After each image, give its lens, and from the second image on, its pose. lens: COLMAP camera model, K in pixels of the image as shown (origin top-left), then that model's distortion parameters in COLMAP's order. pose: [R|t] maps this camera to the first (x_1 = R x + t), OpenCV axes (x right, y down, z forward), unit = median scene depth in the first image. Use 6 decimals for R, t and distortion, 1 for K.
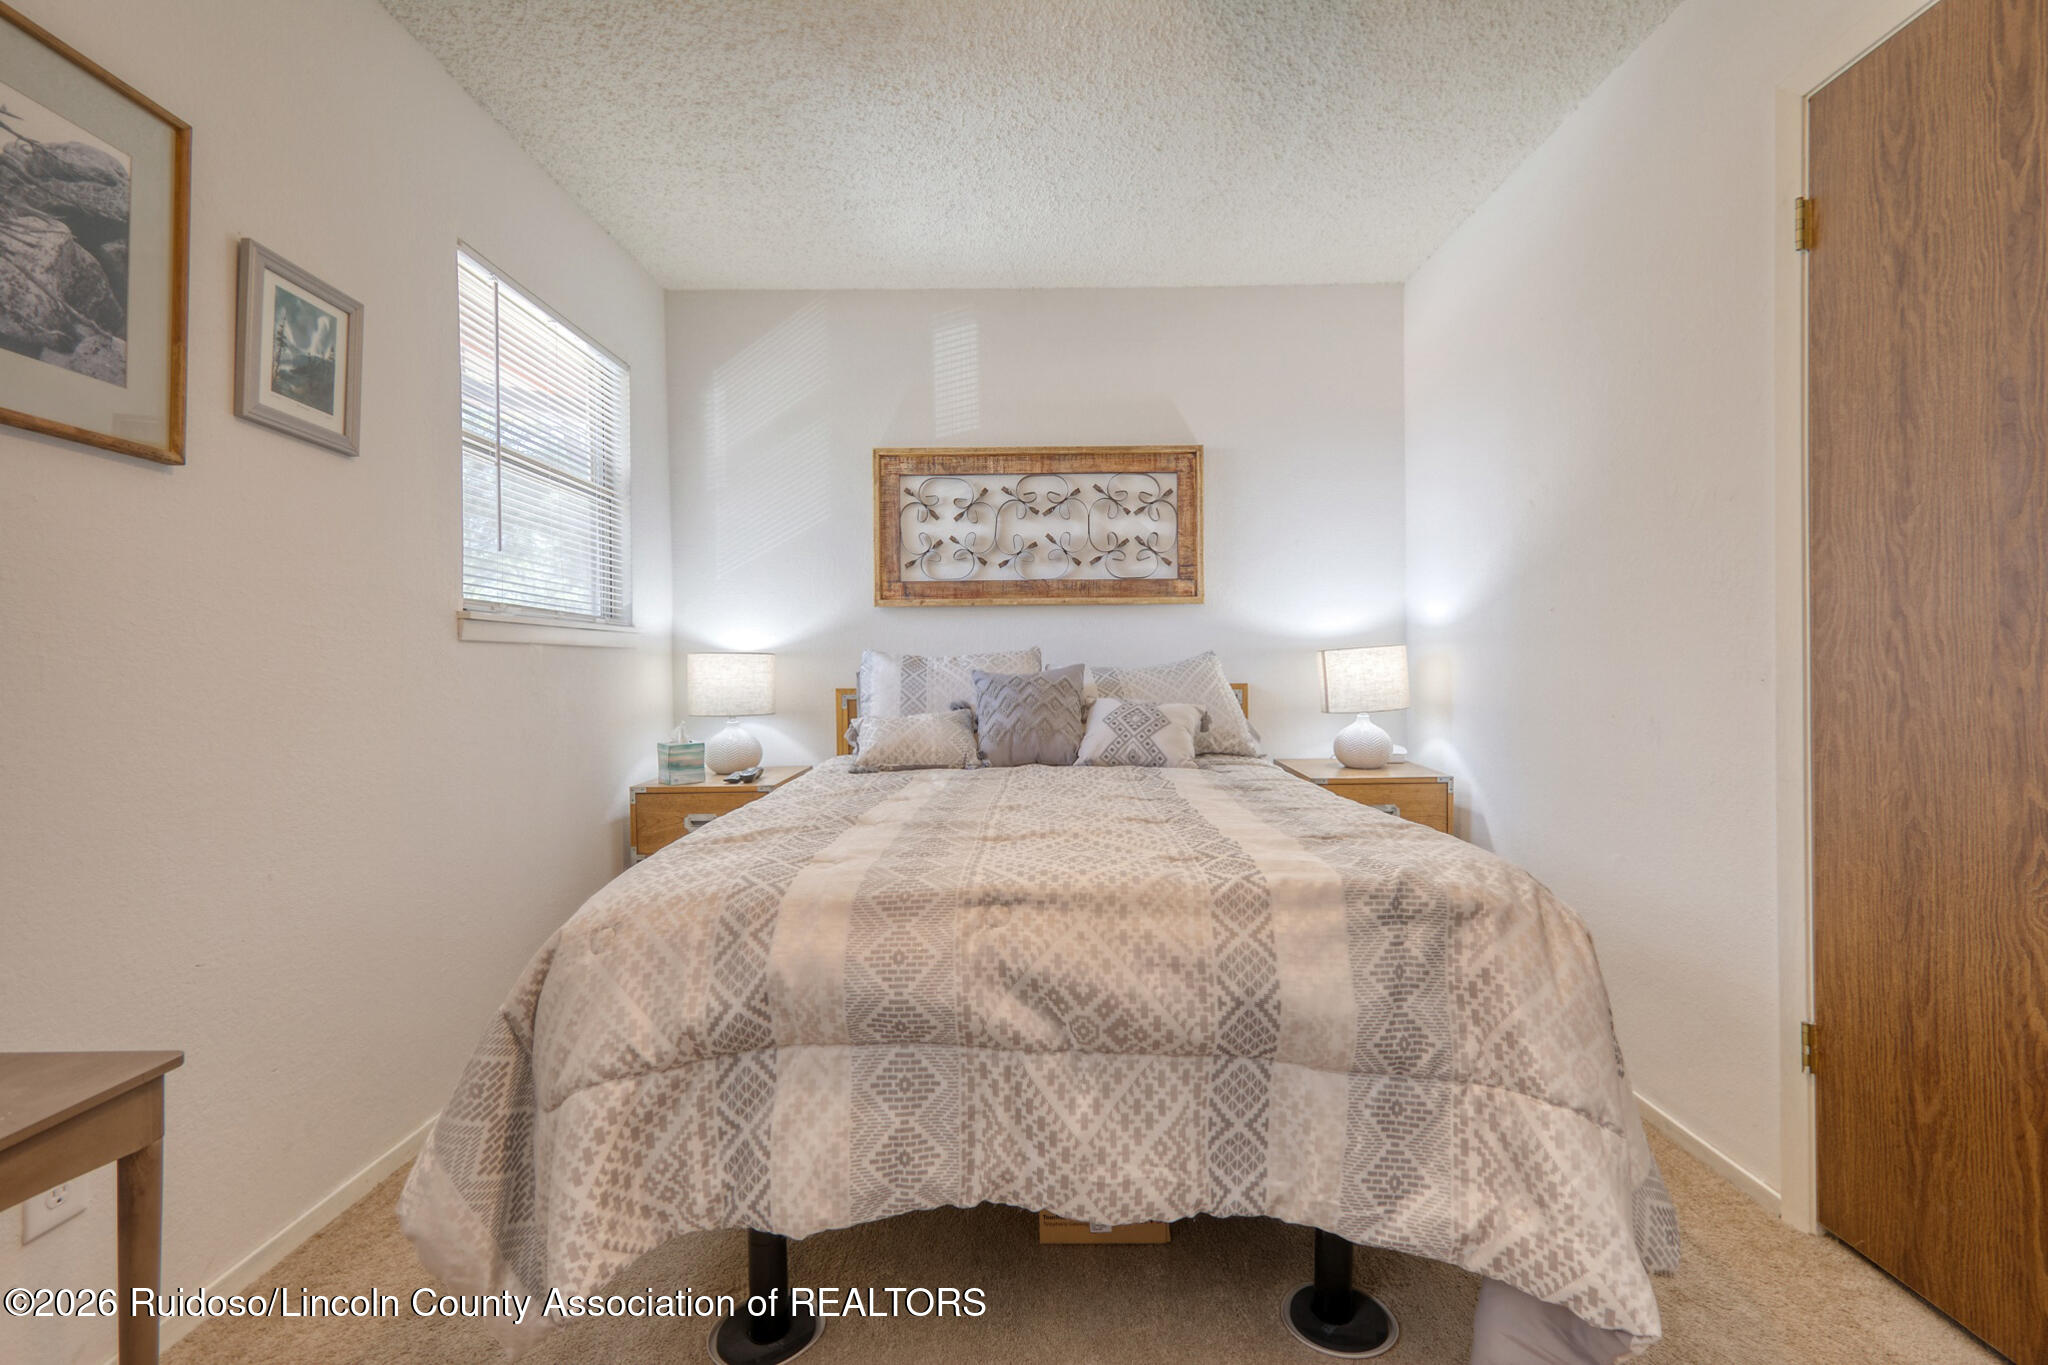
lens RADIAL K [[888.4, 0, 1048.0], [0, 888.4, 673.9], [0, 0, 1]] dist [0.011205, -0.002909]
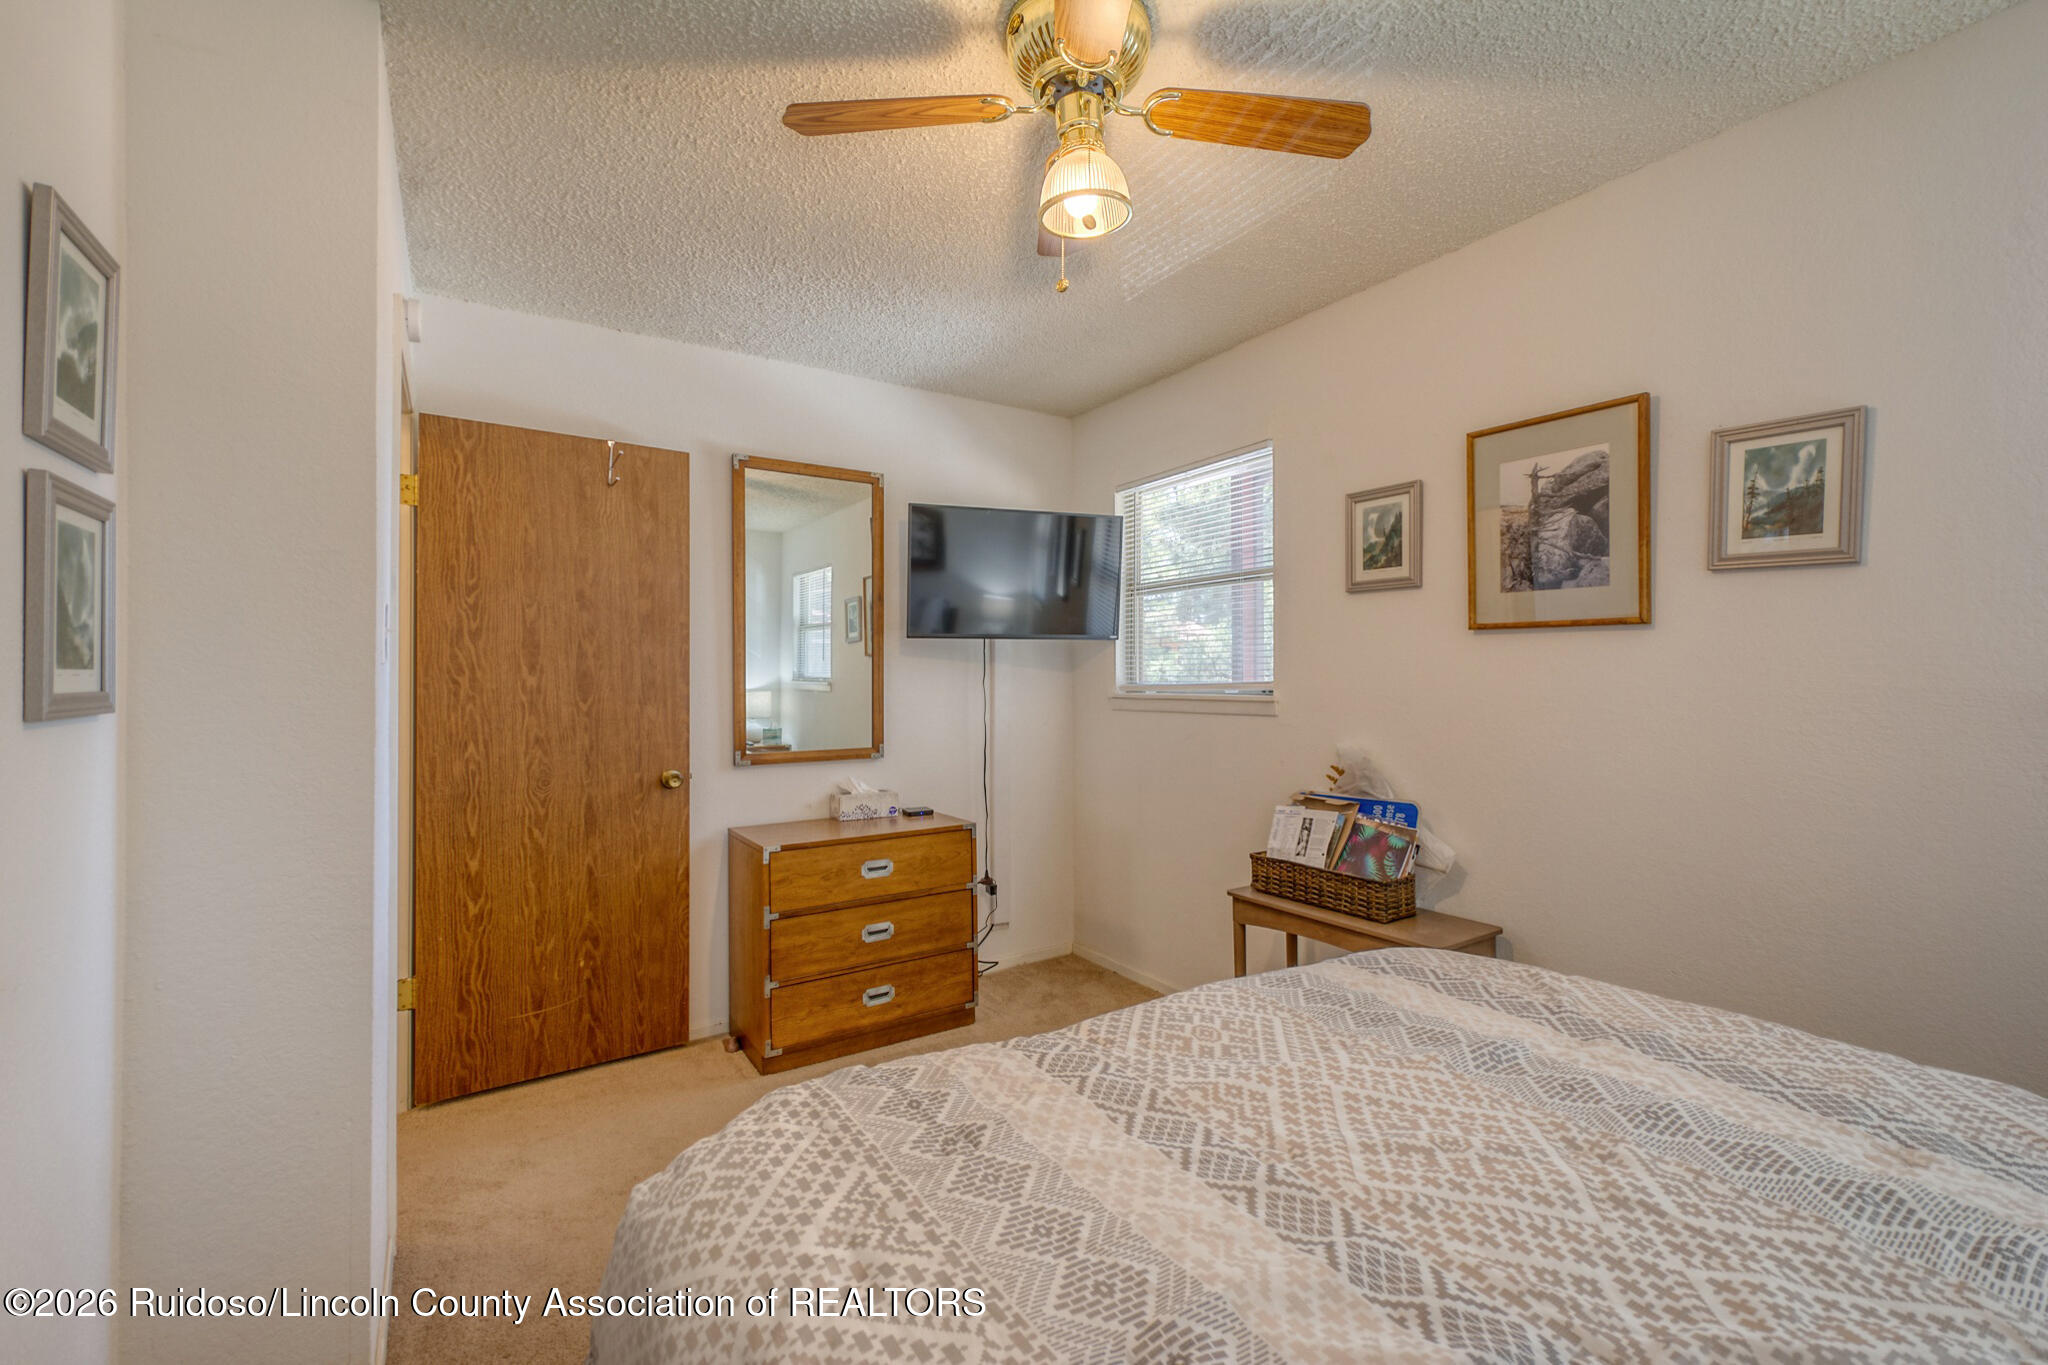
lens RADIAL K [[888.4, 0, 1048.0], [0, 888.4, 673.9], [0, 0, 1]] dist [0.011205, -0.002909]
pose [[-0.841127, 0.006777, -0.540796, 0.688487], [0.005302, 0.999977, 0.004286, -0.167295], [0.540812, 0.000738, -0.841143, 1.770912]]
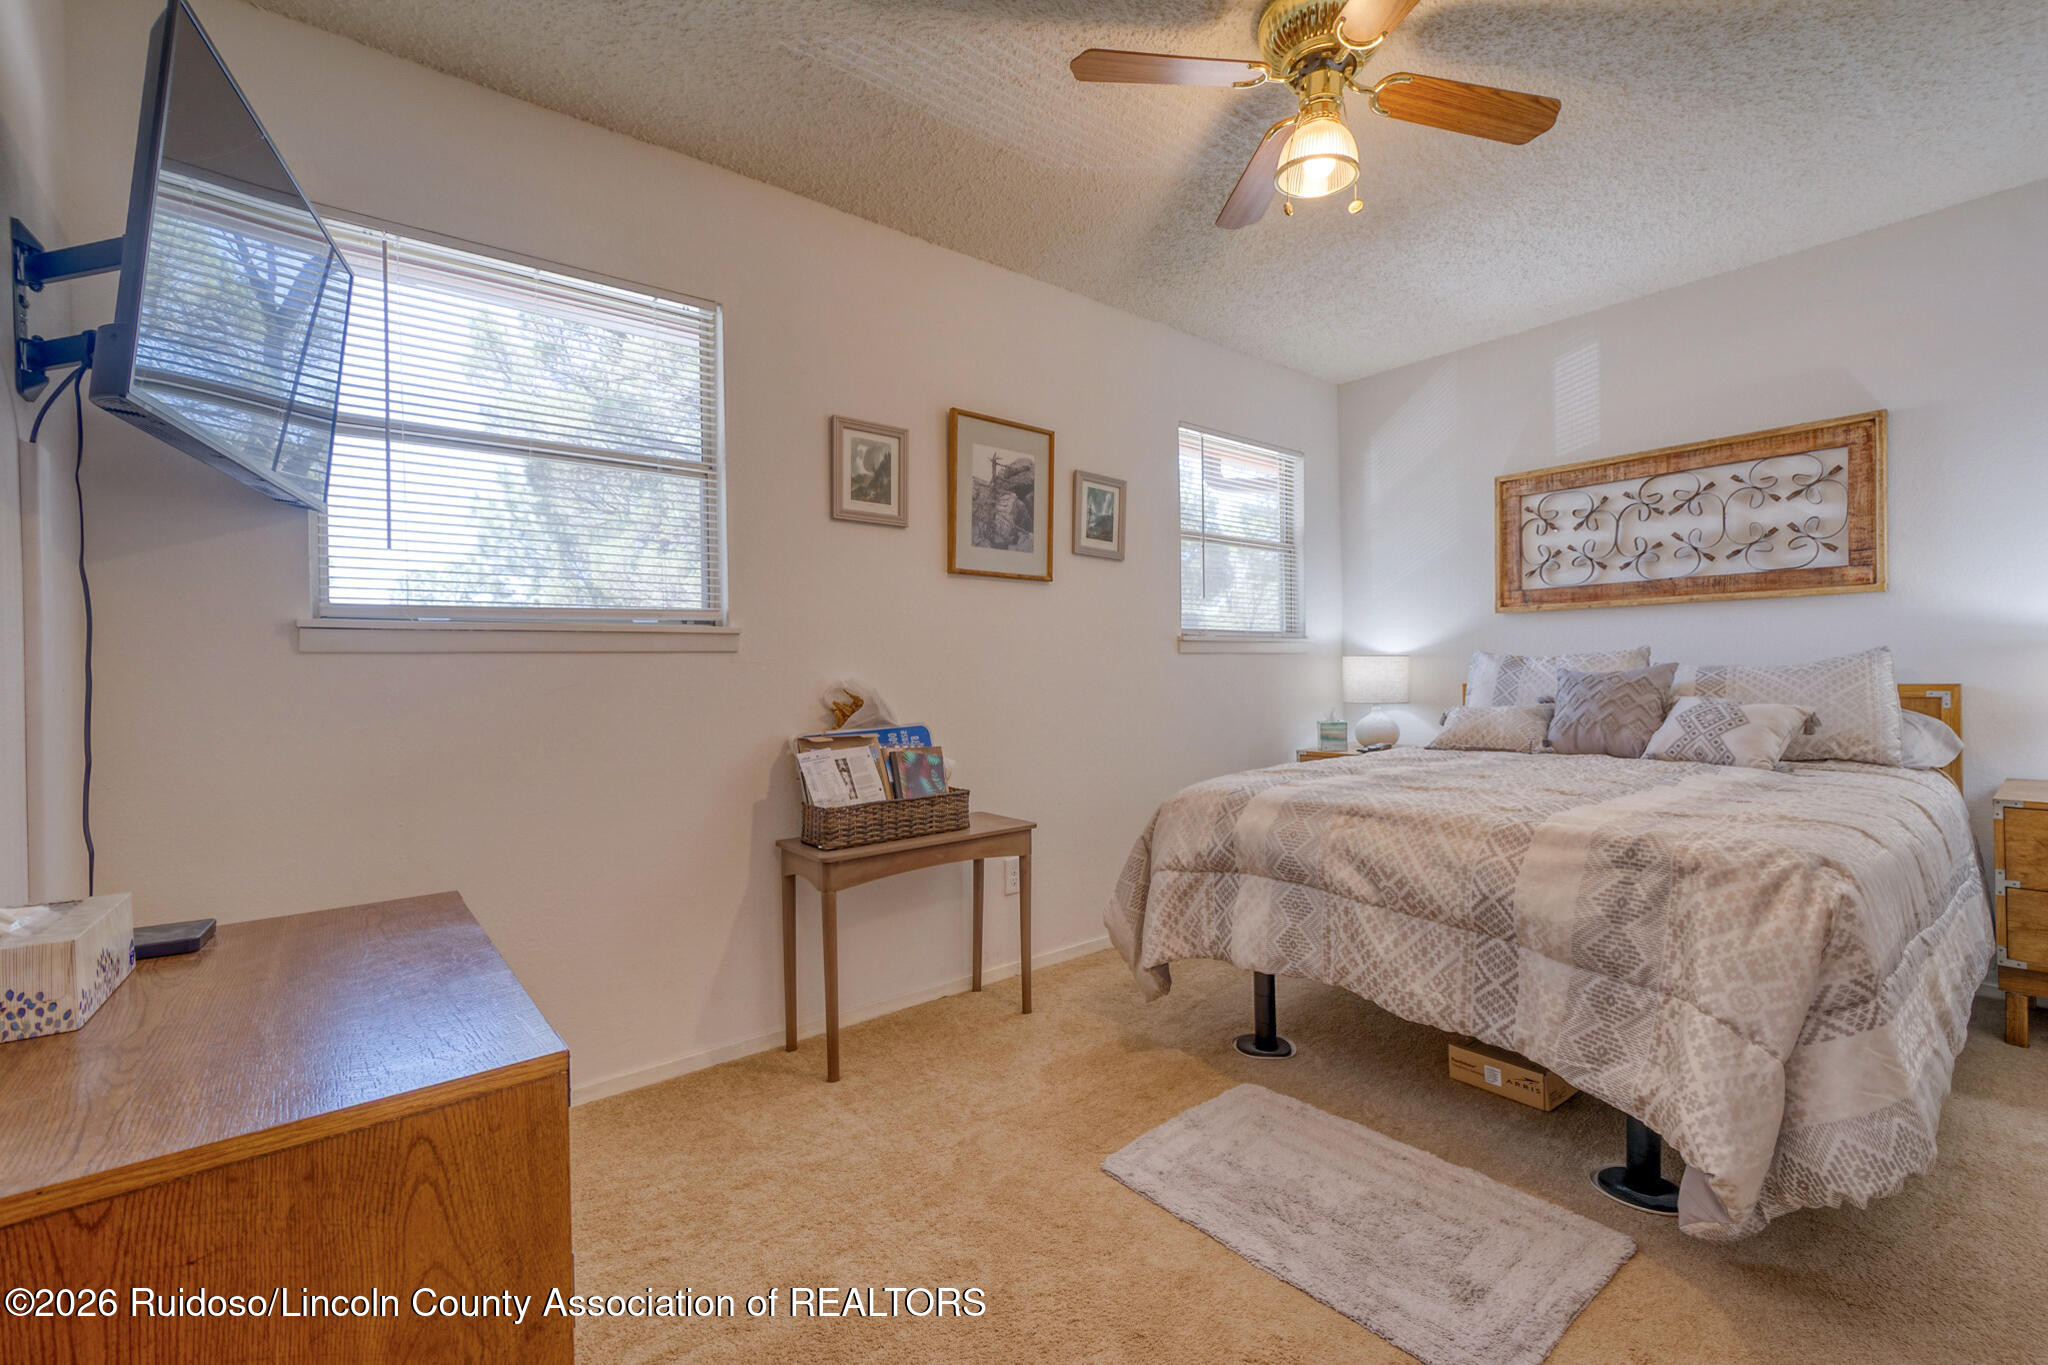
lens RADIAL K [[888.4, 0, 1048.0], [0, 888.4, 673.9], [0, 0, 1]] dist [0.011205, -0.002909]
pose [[0.635619, 0.004843, -0.771988, 0.798814], [0.002197, 0.999965, 0.008083, -0.017616], [0.772000, -0.006834, 0.635586, -0.459576]]
